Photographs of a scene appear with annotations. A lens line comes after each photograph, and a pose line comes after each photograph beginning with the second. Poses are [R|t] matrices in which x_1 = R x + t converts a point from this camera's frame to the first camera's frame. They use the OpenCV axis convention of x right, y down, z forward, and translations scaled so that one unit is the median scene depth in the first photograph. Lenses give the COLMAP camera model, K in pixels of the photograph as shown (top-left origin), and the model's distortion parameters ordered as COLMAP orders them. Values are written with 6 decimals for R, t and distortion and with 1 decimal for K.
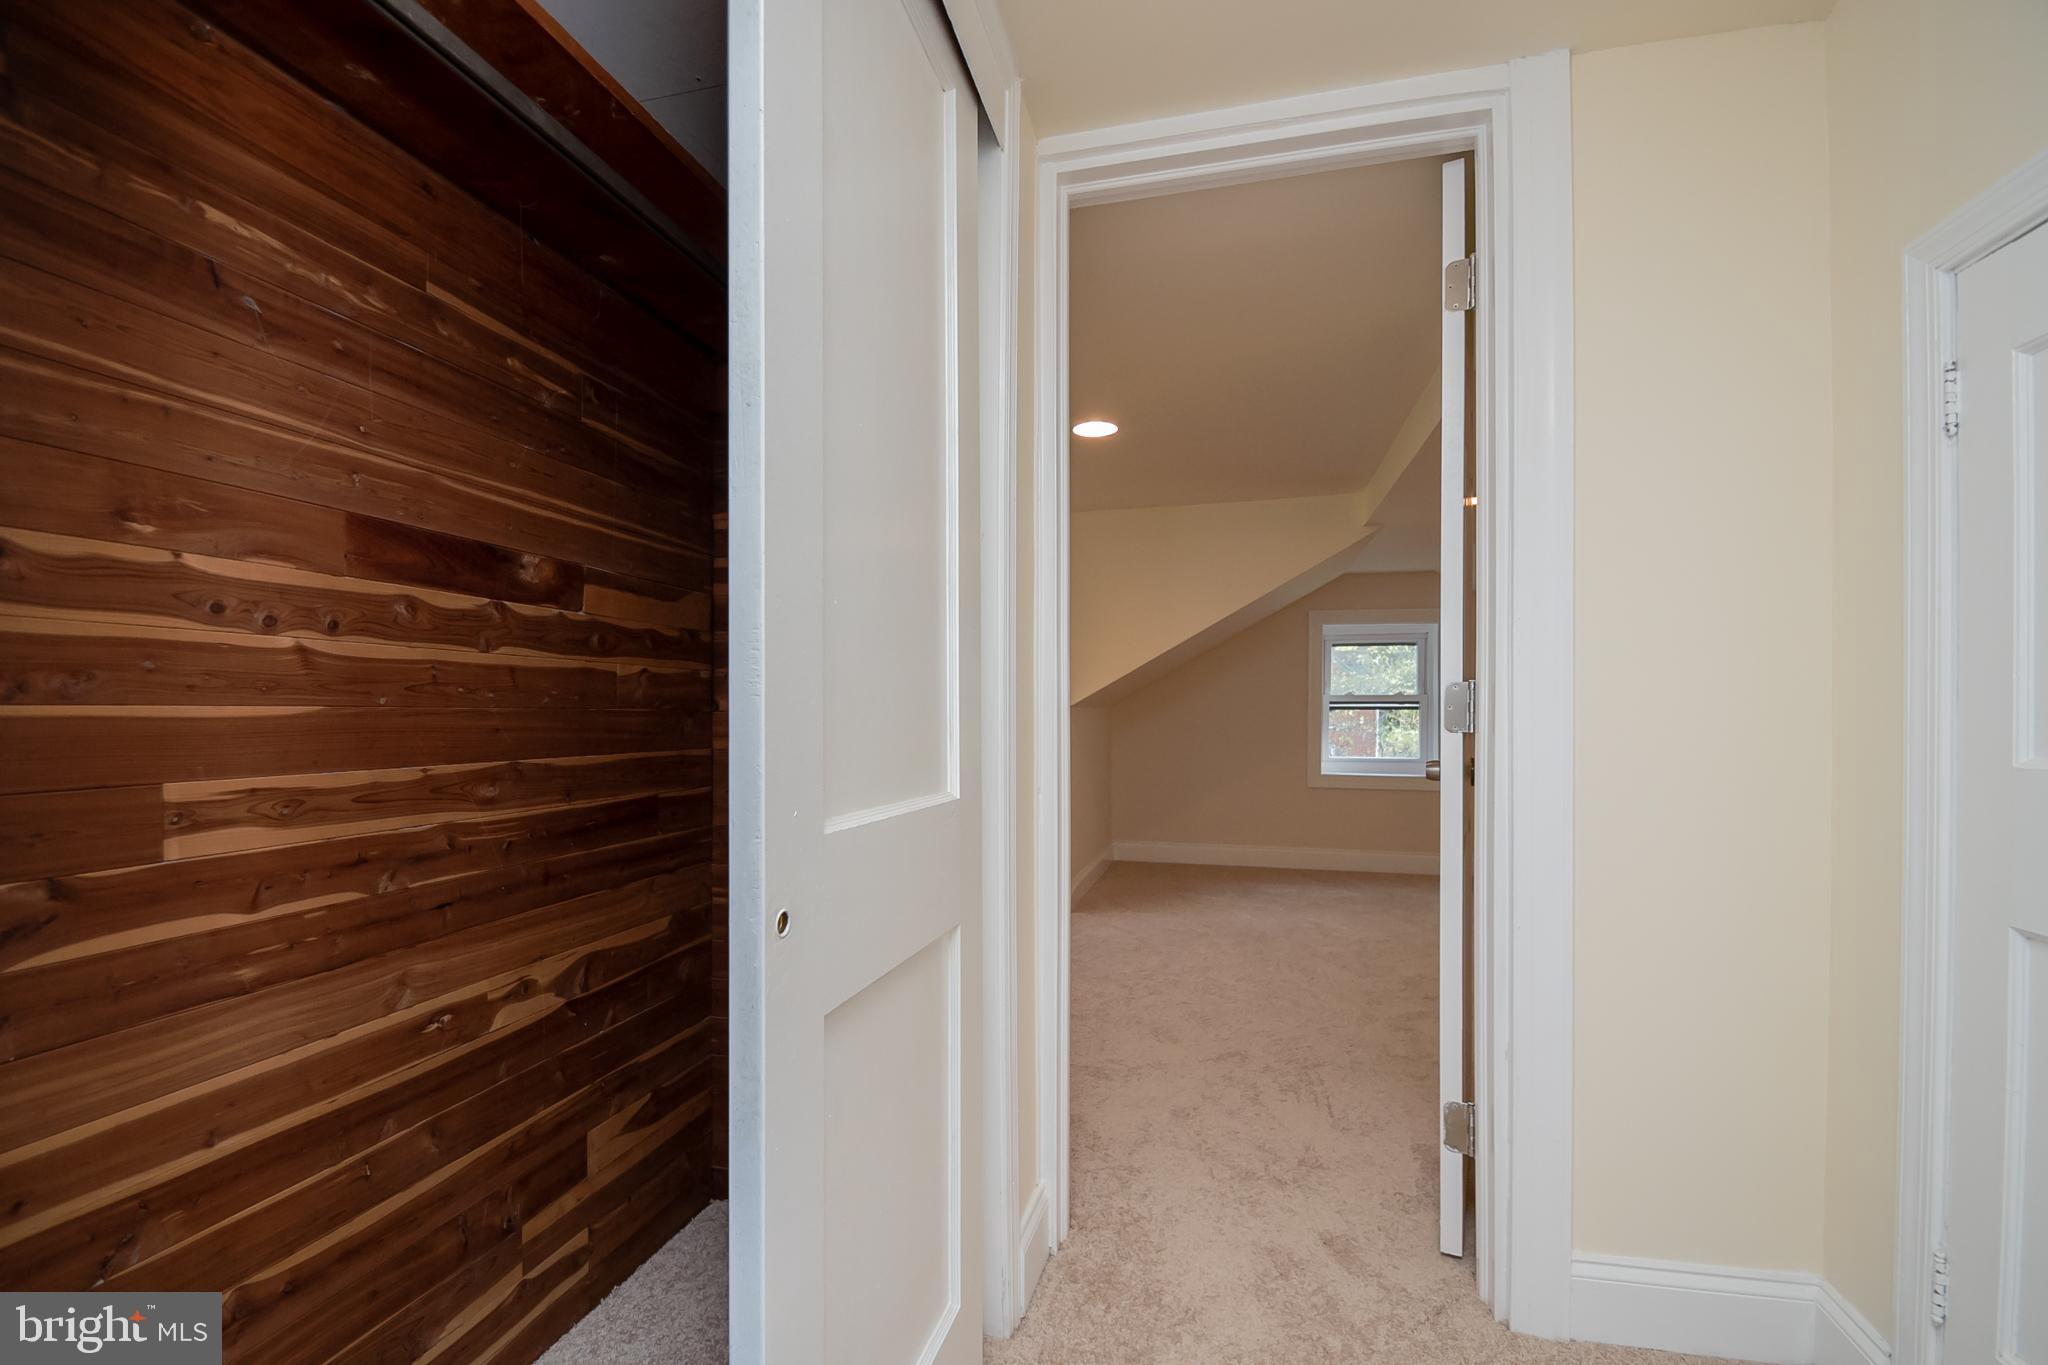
lens RADIAL K [[895.7, 0, 997.6], [0, 895.7, 716.6], [0, 0, 1]] dist [0.010108, -0.016793]
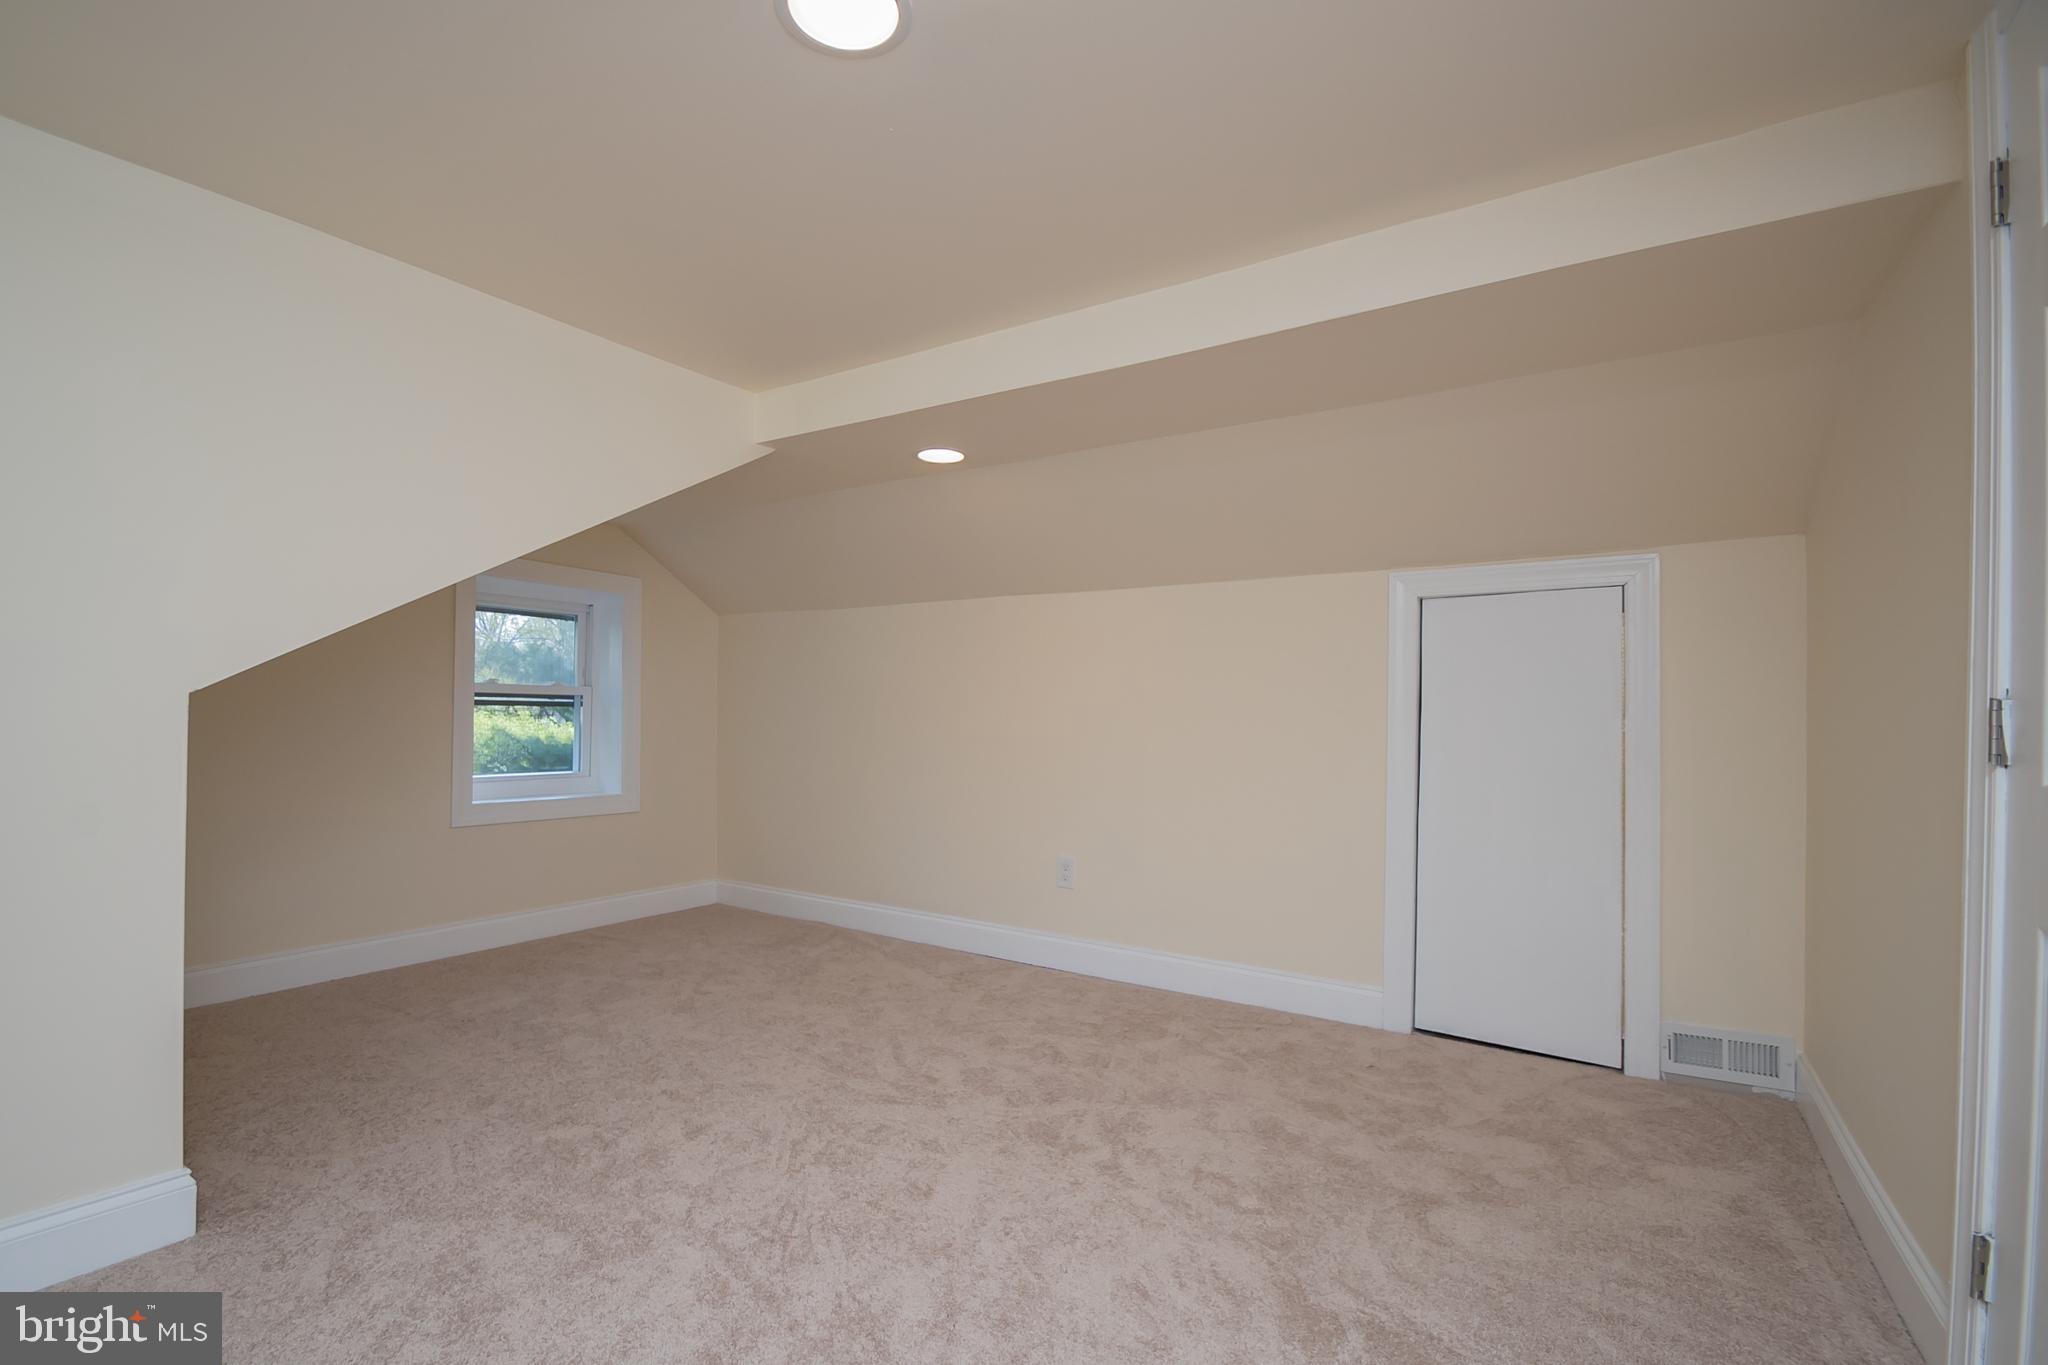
lens RADIAL K [[895.7, 0, 997.6], [0, 895.7, 716.6], [0, 0, 1]] dist [0.010108, -0.016793]
pose [[0.326101, 0.002092, 0.945332, -0.130083], [-0.010382, 0.999945, 0.001369, -0.004336], [-0.945278, -0.010260, 0.326105, 0.432845]]
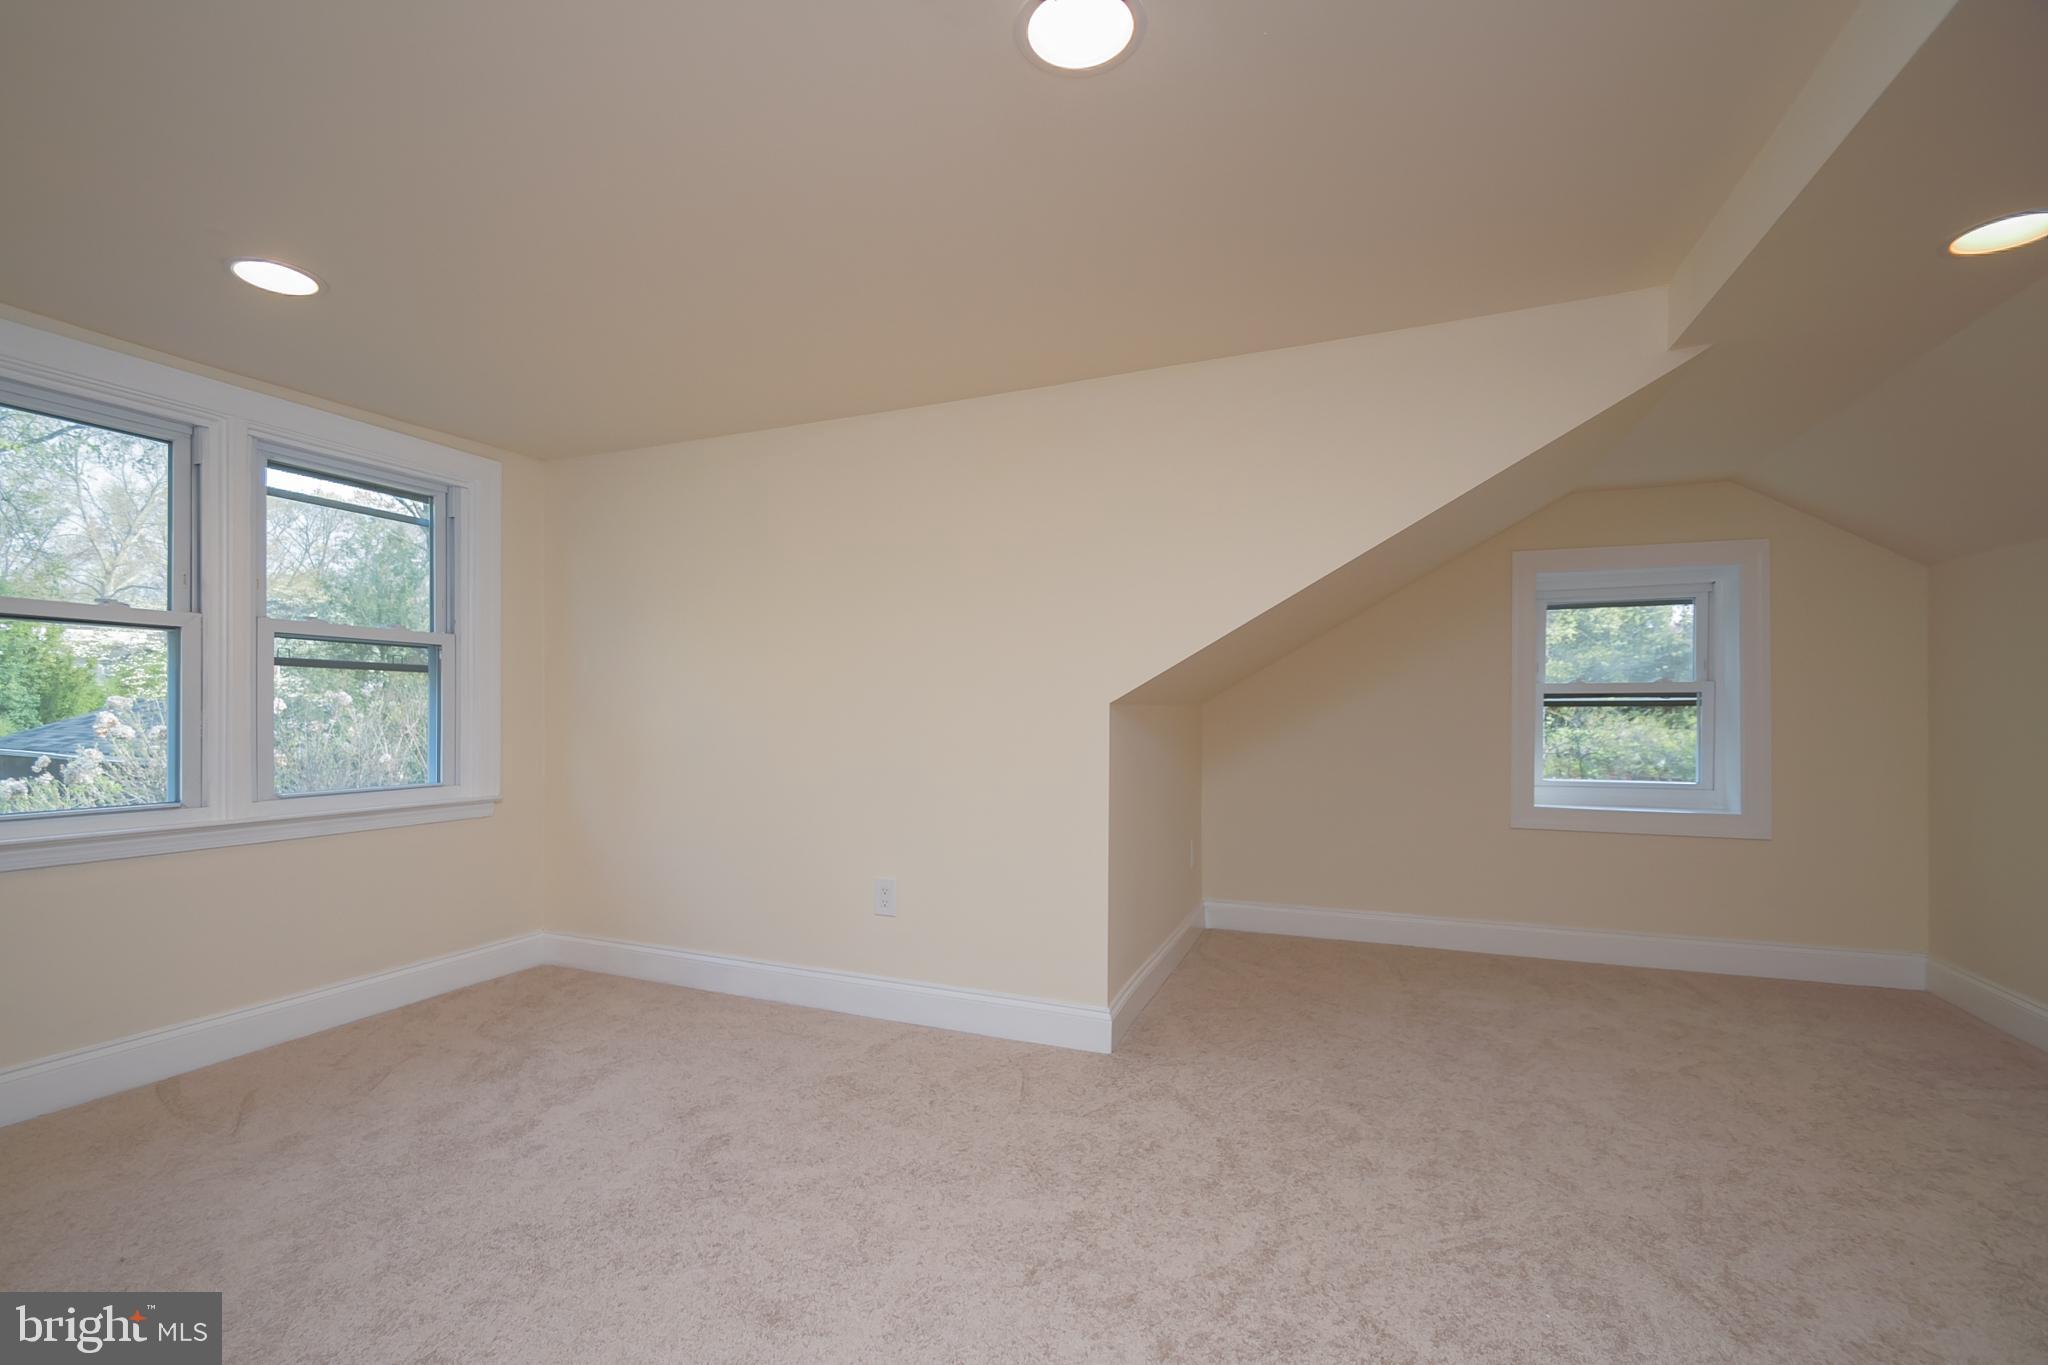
lens RADIAL K [[895.7, 0, 997.6], [0, 895.7, 716.6], [0, 0, 1]] dist [0.010108, -0.016793]
pose [[0.991005, -0.000403, -0.133826, 0.067312], [0.000783, 0.999996, 0.002780, -0.002611], [0.133825, -0.002860, 0.991001, 0.317251]]
